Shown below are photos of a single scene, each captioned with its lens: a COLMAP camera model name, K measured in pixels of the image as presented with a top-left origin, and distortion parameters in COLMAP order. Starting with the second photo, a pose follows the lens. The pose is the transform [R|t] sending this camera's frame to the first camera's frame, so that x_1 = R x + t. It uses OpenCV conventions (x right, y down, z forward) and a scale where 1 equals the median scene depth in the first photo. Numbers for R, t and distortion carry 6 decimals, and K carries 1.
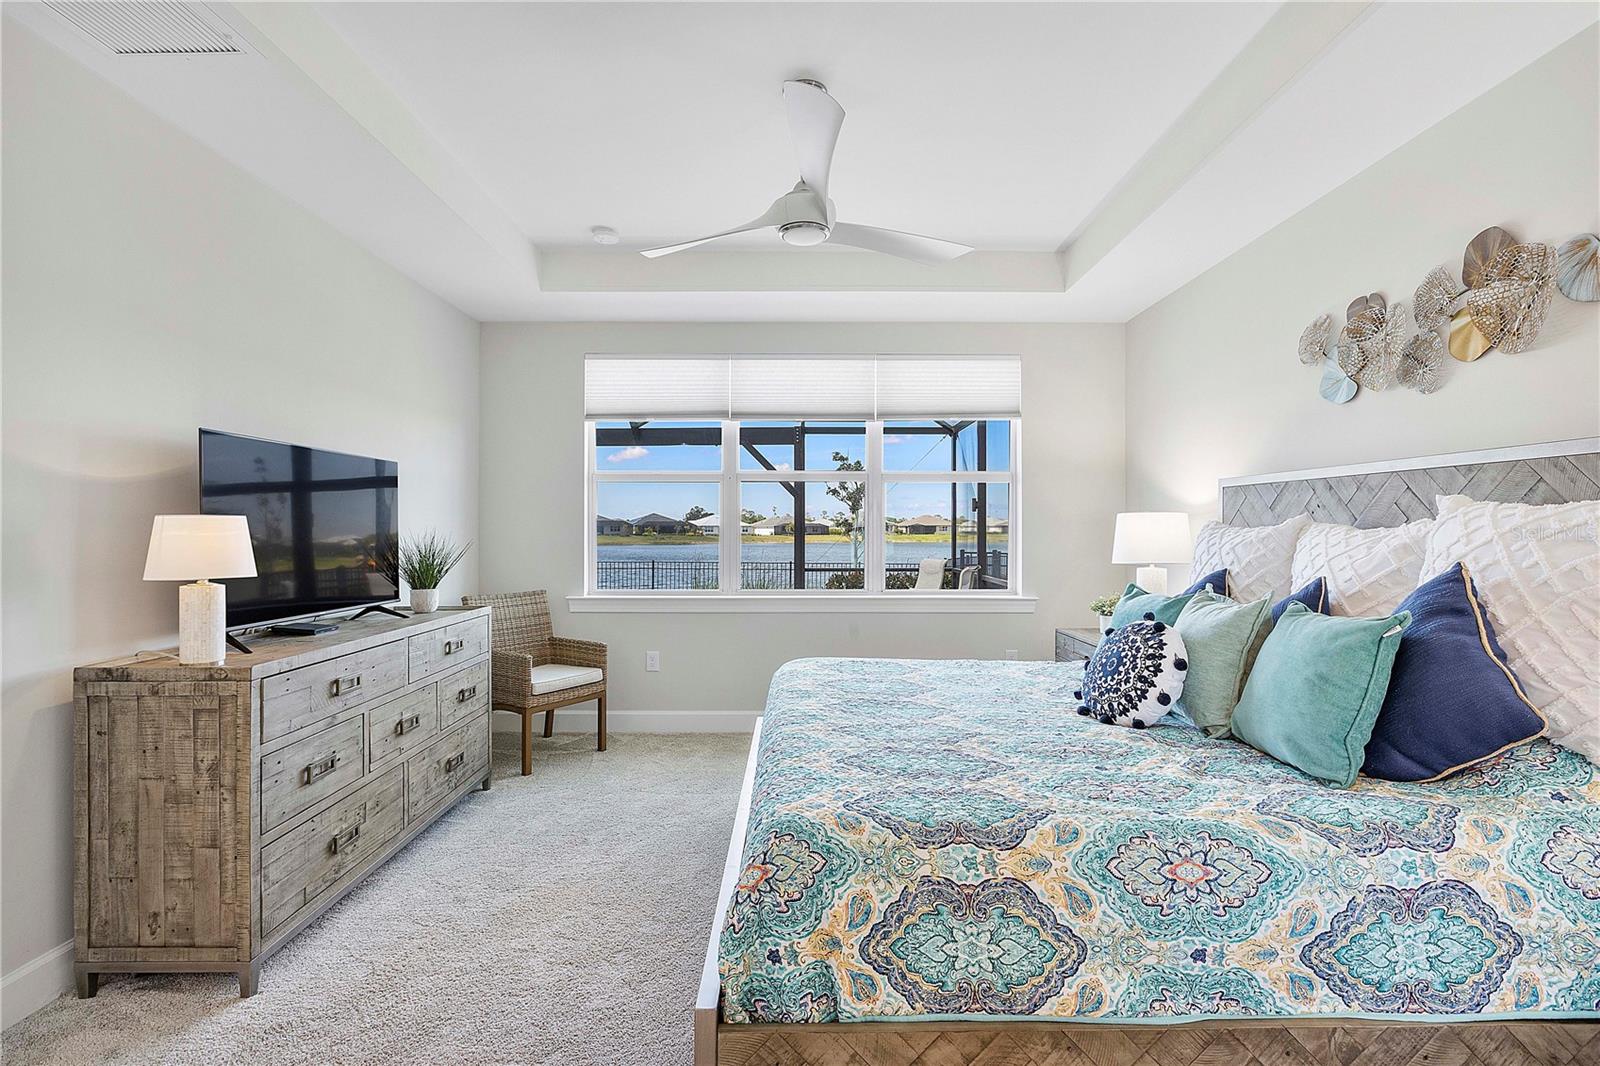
lens RADIAL K [[739.5, 0, 806.0], [0, 739.5, 531.1], [0, 0, 1]] dist [-0.007171, -0.000818]
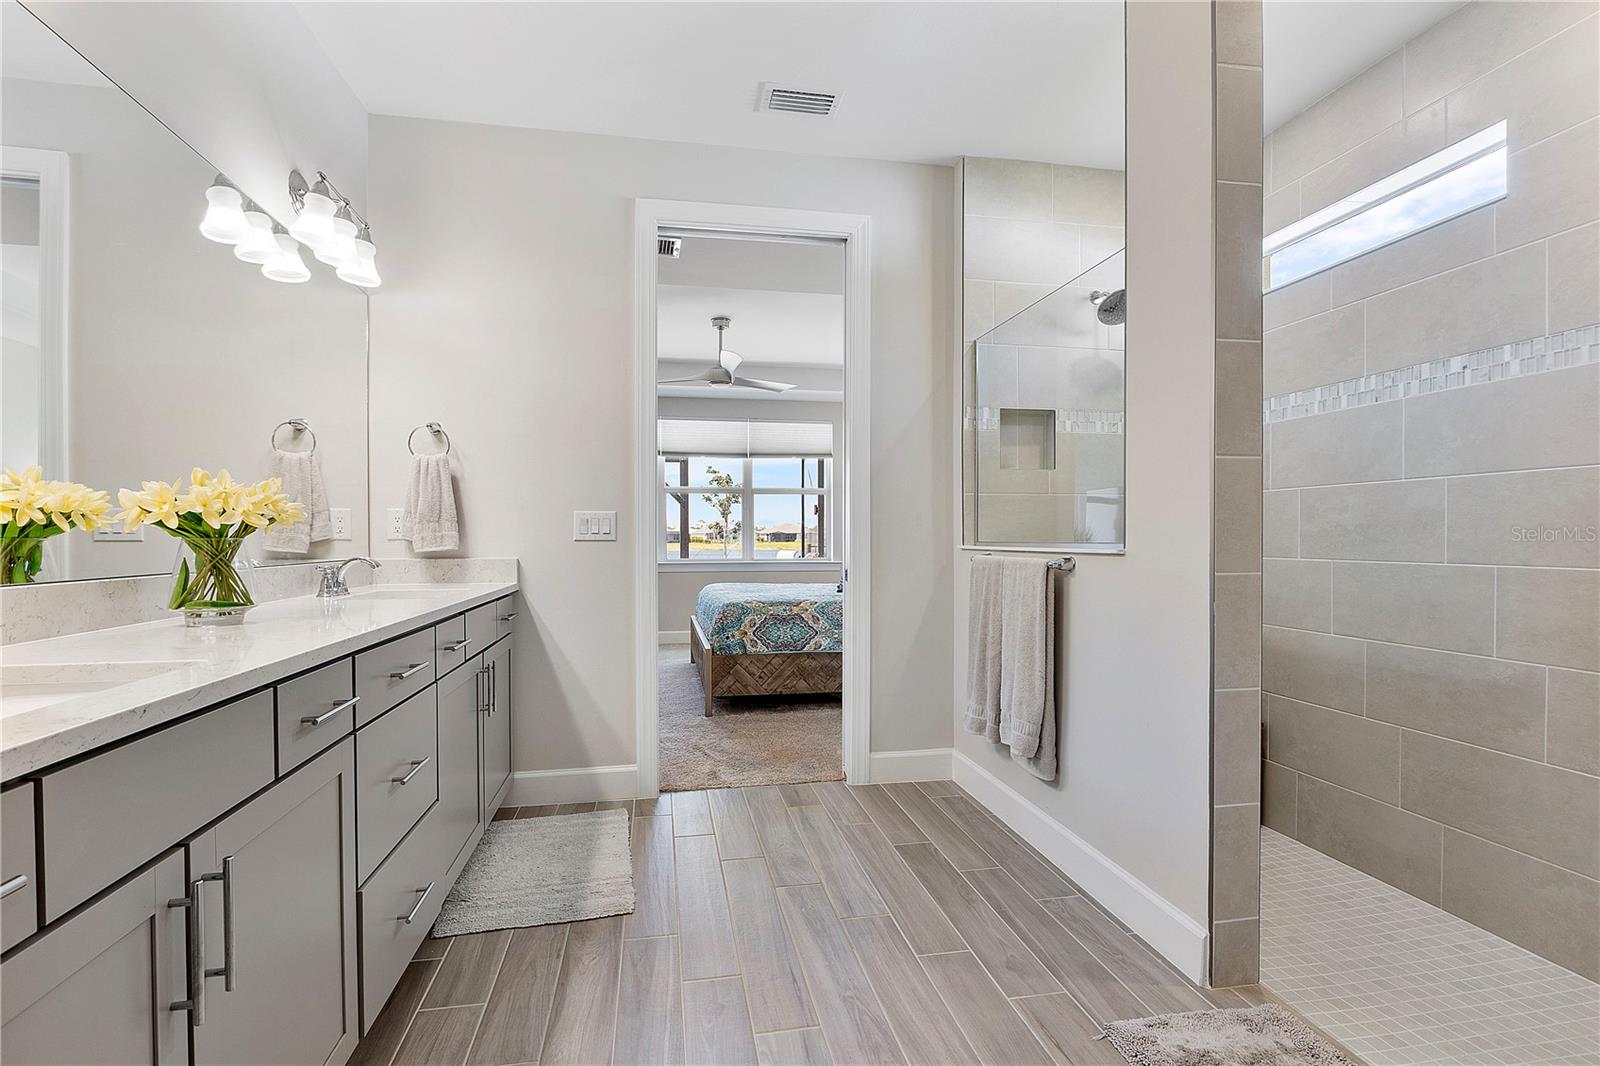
lens RADIAL K [[739.5, 0, 801.1], [0, 739.5, 539.4], [0, 0, 1]] dist [-0.007171, -0.000818]
pose [[0.983937, 0.000525, 0.178518, -0.192764], [-0.000563, 1.000000, 0.000162, 0.075048], [-0.178518, -0.000260, 0.983937, -1.461735]]
